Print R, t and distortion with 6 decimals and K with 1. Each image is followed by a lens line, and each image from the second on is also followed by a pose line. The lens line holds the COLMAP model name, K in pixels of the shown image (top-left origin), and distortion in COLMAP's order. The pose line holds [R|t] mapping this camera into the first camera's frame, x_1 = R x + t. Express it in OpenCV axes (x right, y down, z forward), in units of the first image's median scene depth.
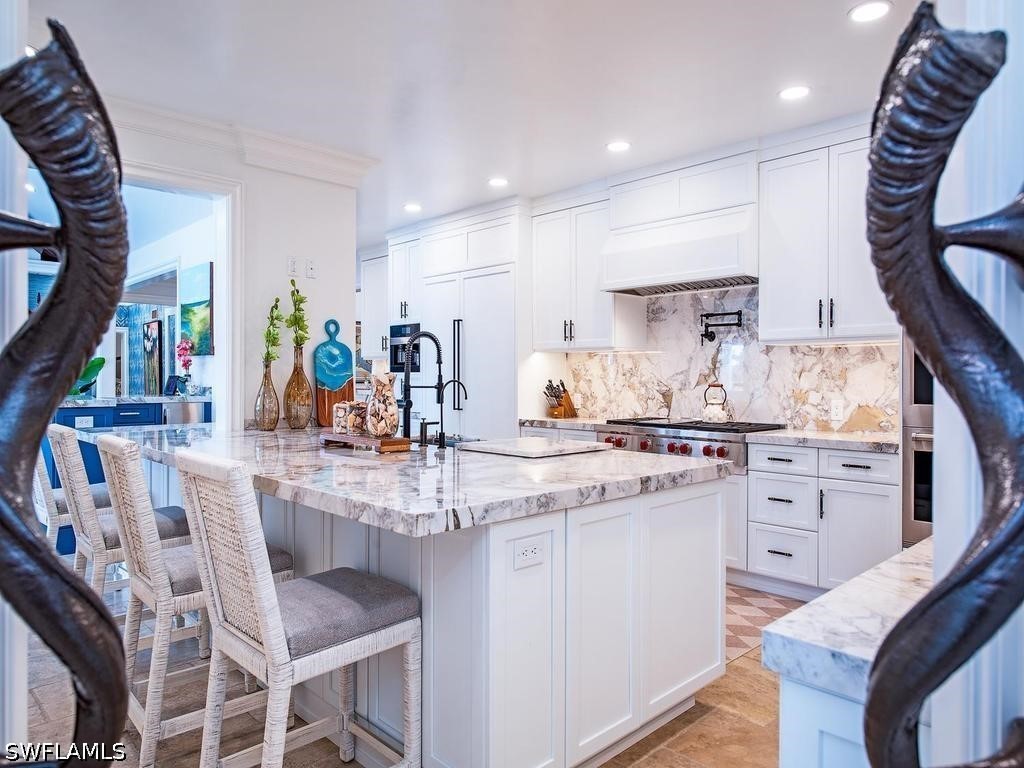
lens RADIAL K [[693.1, 0, 512.2], [0, 693.1, 381.7], [0, 0, 1]] dist [0.001985, 0.000317]
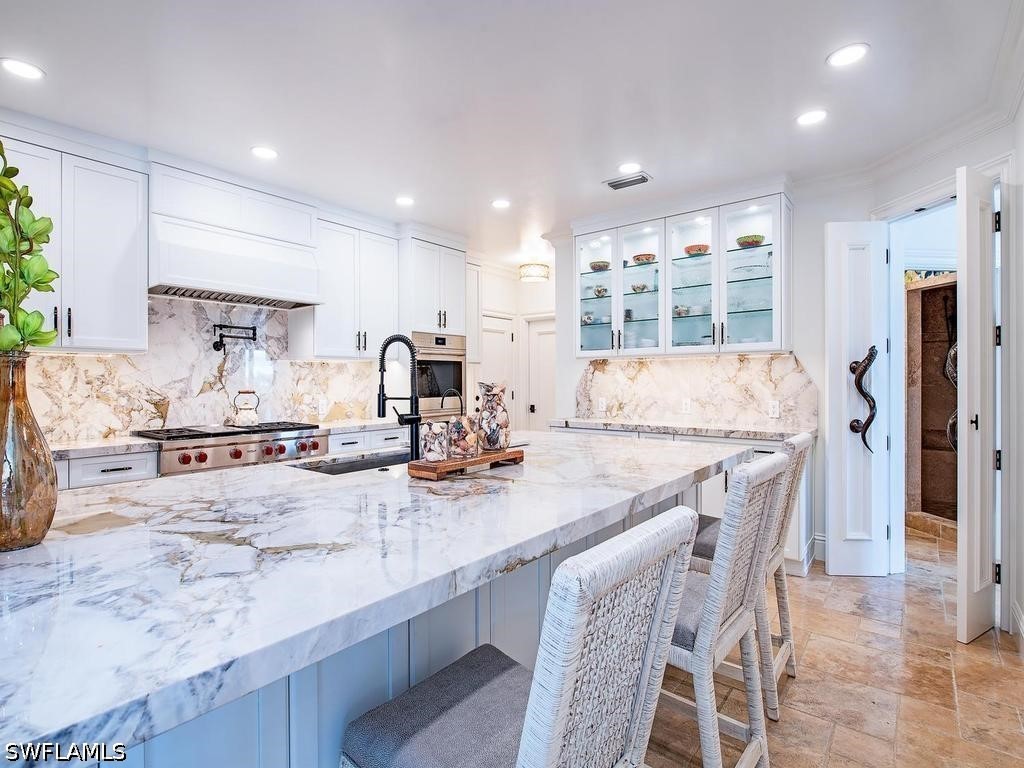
lens RADIAL K [[536.0, 0, 509.1], [0, 536.0, 380.4], [0, 0, 1]] dist [0.003593, 0.000424]
pose [[-0.123209, -0.001292, 0.992380, -0.582954], [0.010329, 0.999943, 0.002584, -0.010799], [-0.992327, 0.010569, -0.123189, 0.665223]]
